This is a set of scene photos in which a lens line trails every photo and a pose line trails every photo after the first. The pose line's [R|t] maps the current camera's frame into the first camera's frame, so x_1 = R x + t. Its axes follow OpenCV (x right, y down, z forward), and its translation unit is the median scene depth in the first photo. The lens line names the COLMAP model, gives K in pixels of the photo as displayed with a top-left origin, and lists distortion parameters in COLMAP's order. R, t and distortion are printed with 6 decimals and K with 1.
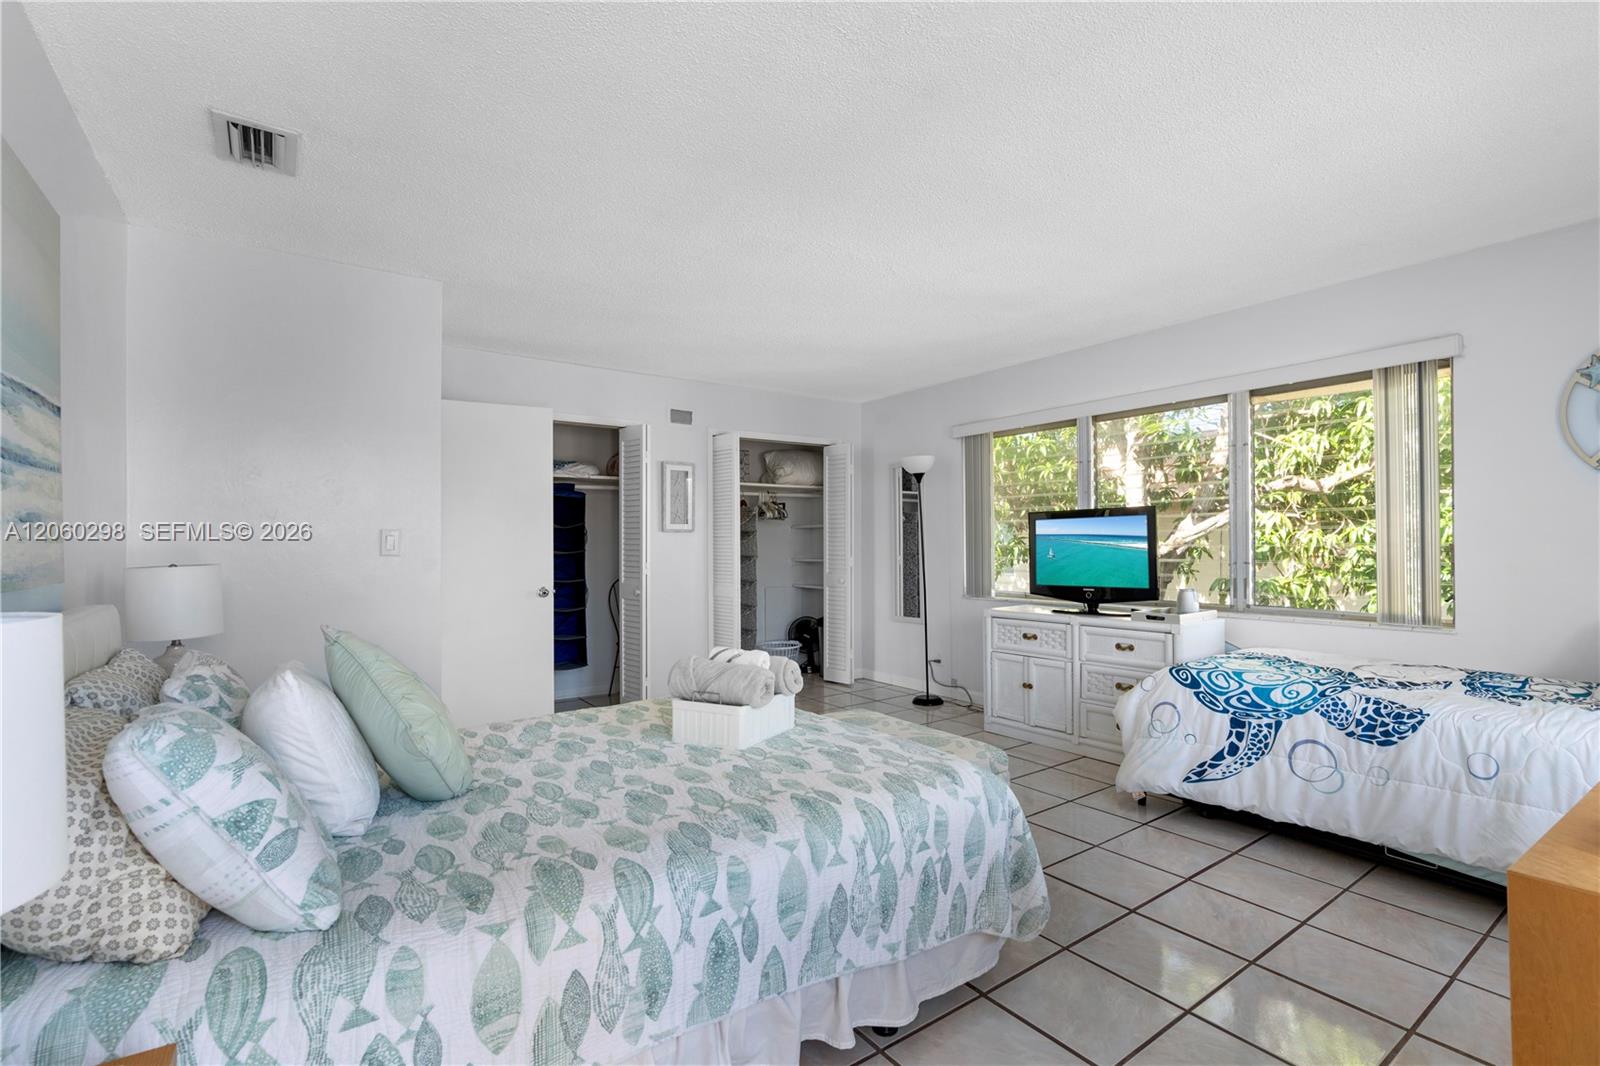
lens RADIAL K [[725.6, 0, 800.9], [0, 725.6, 537.5], [0, 0, 1]] dist [-0.007952, 0.001120]
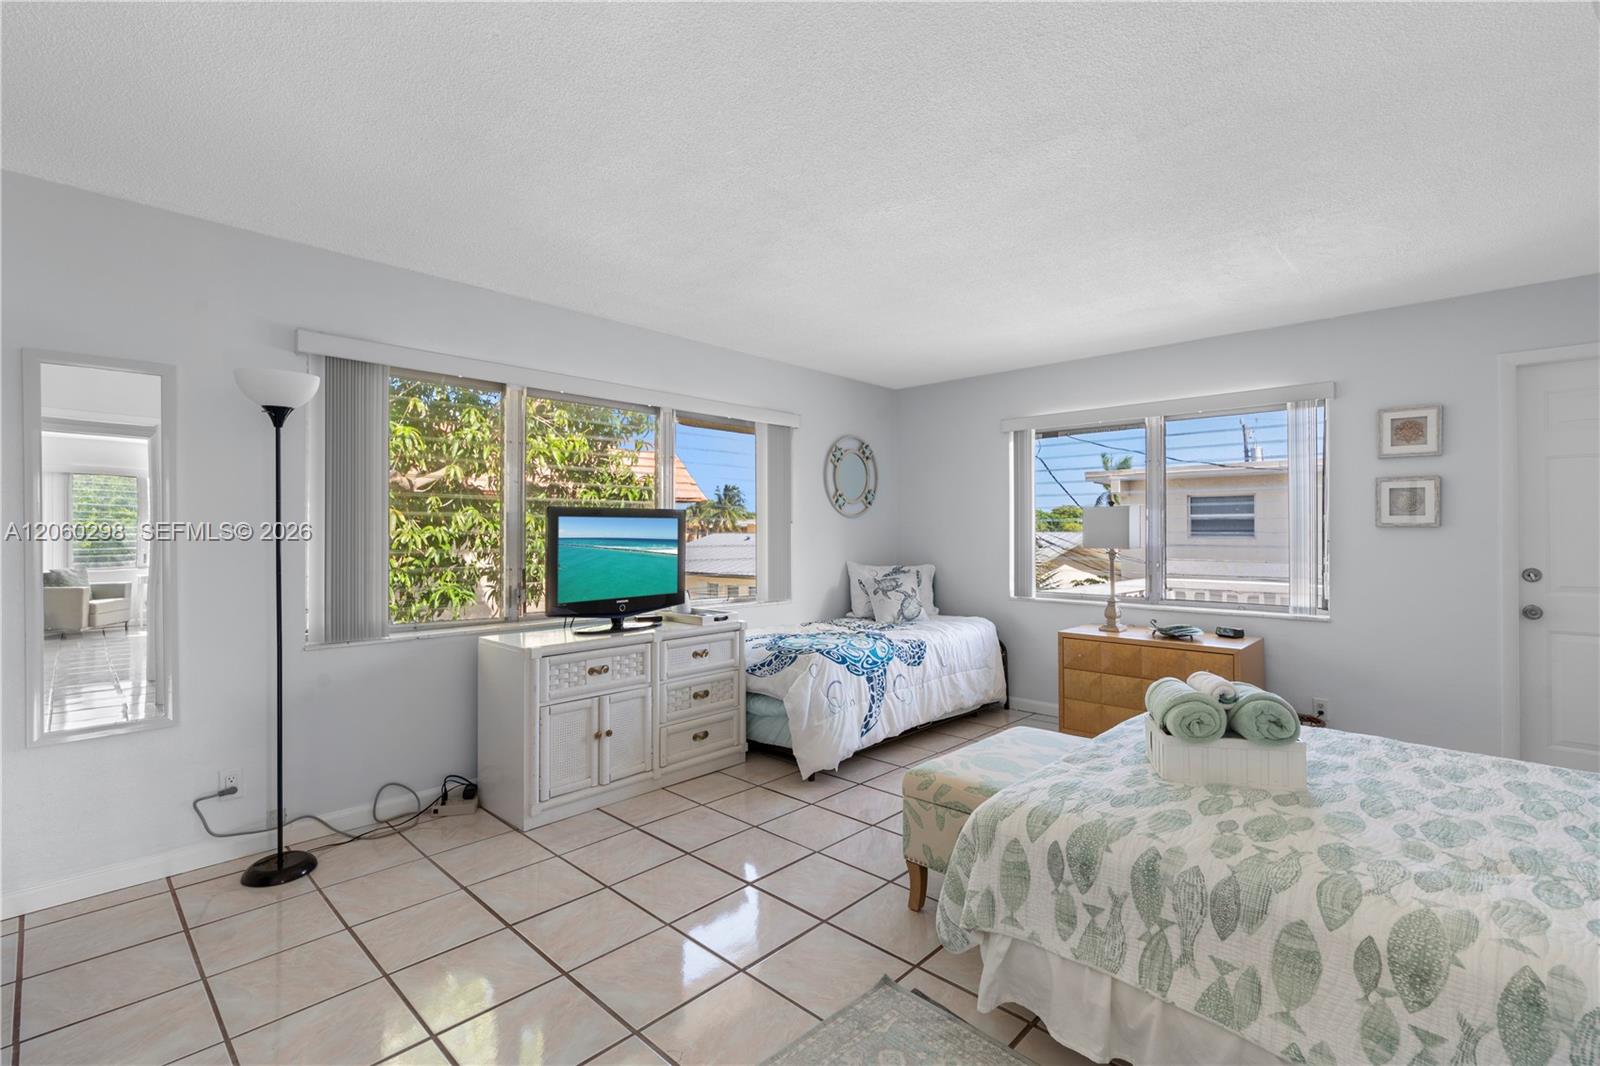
lens RADIAL K [[725.6, 0, 807.8], [0, 725.6, 529.4], [0, 0, 1]] dist [-0.007952, 0.001120]
pose [[-0.205067, 0.009949, 0.978697, -0.653825], [-0.008530, 0.999892, -0.011952, -0.007383], [-0.978711, -0.010799, -0.204960, 1.285947]]
